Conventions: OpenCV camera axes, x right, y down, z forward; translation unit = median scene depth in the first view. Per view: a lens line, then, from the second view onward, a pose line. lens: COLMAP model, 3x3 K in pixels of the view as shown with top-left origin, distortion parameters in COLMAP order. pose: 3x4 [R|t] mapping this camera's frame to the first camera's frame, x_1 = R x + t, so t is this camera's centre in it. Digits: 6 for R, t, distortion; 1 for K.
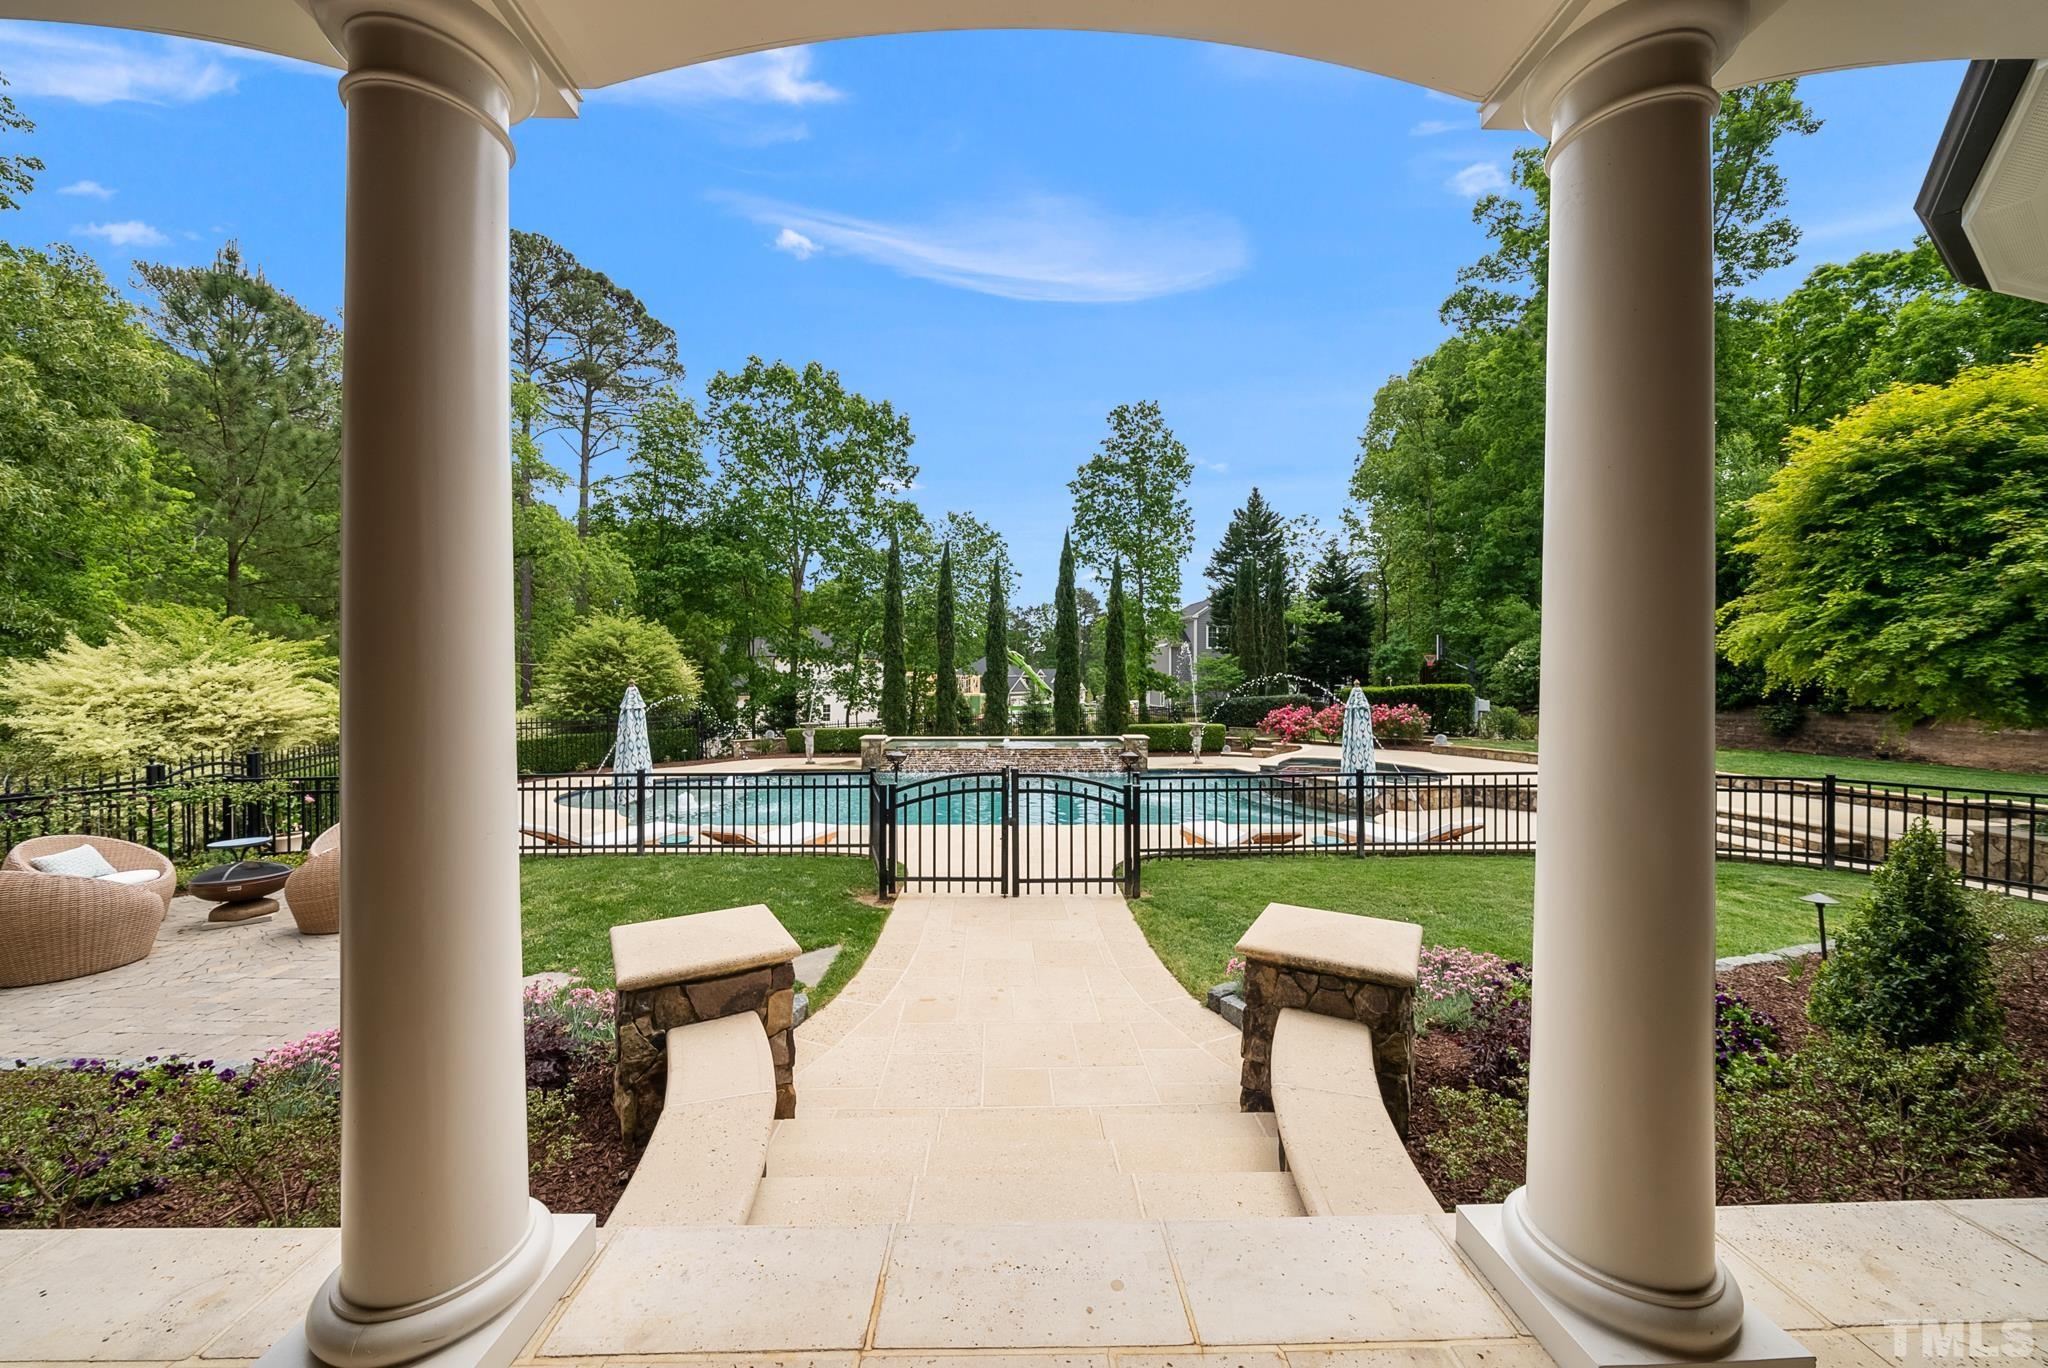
lens RADIAL K [[727.8, 0, 1013.2], [0, 727.8, 685.0], [0, 0, 1]] dist [-0.002649, -0.000072]
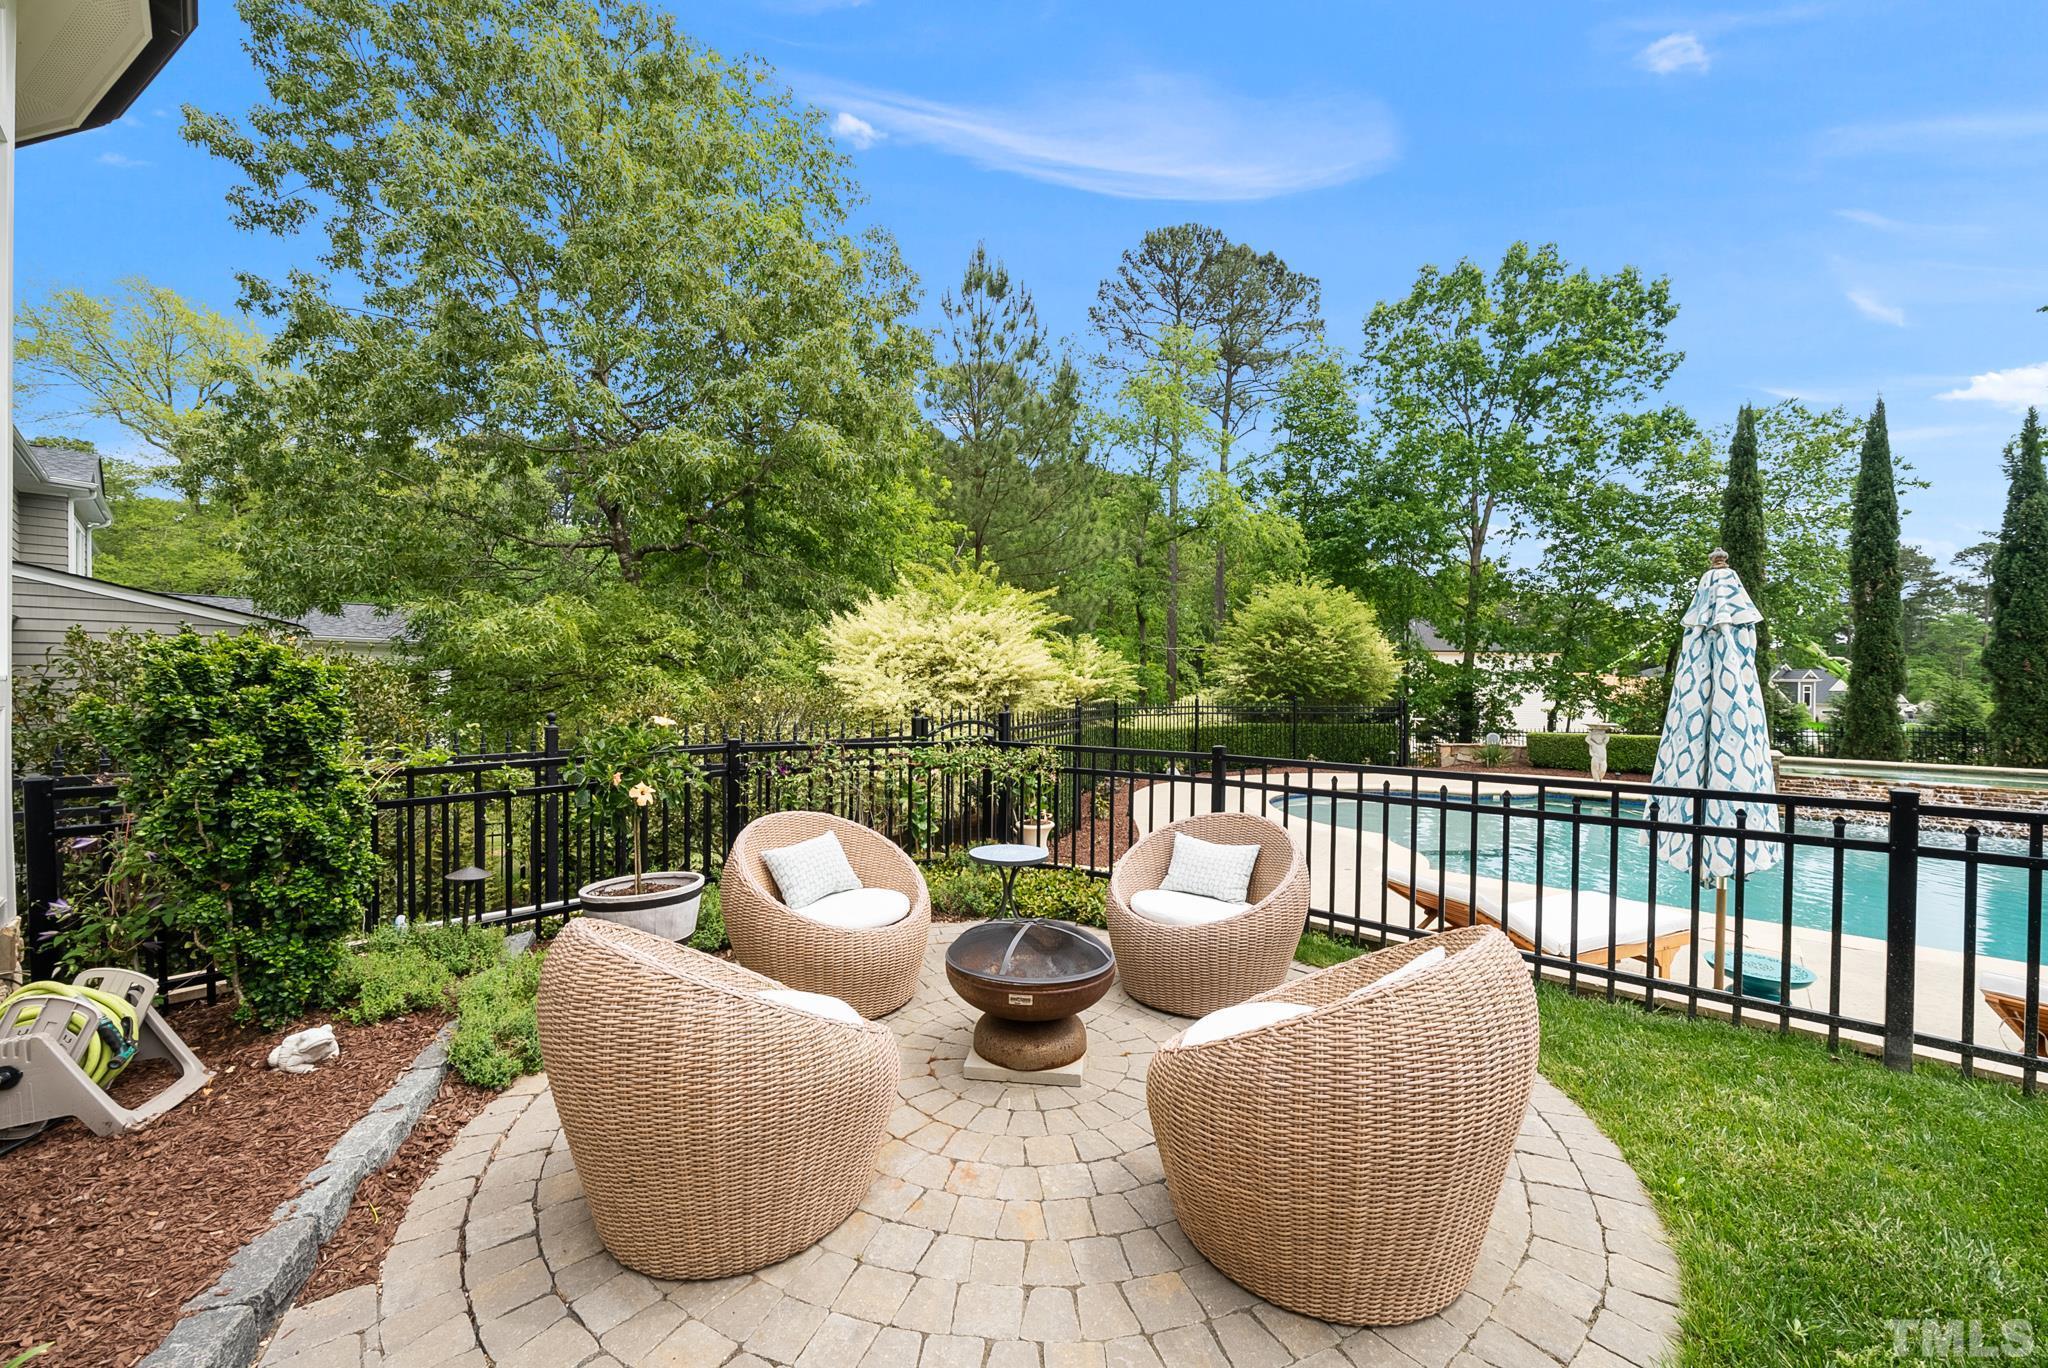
lens RADIAL K [[745.2, 0, 1024.0], [0, 745.2, 684.0], [0, 0, 1]] dist [-0.002734, -0.000230]
pose [[0.733166, 0.008352, -0.679998, -0.119858], [-0.014359, 0.999892, -0.003201, 0.016021], [0.679898, 0.012111, 0.733207, 0.105095]]
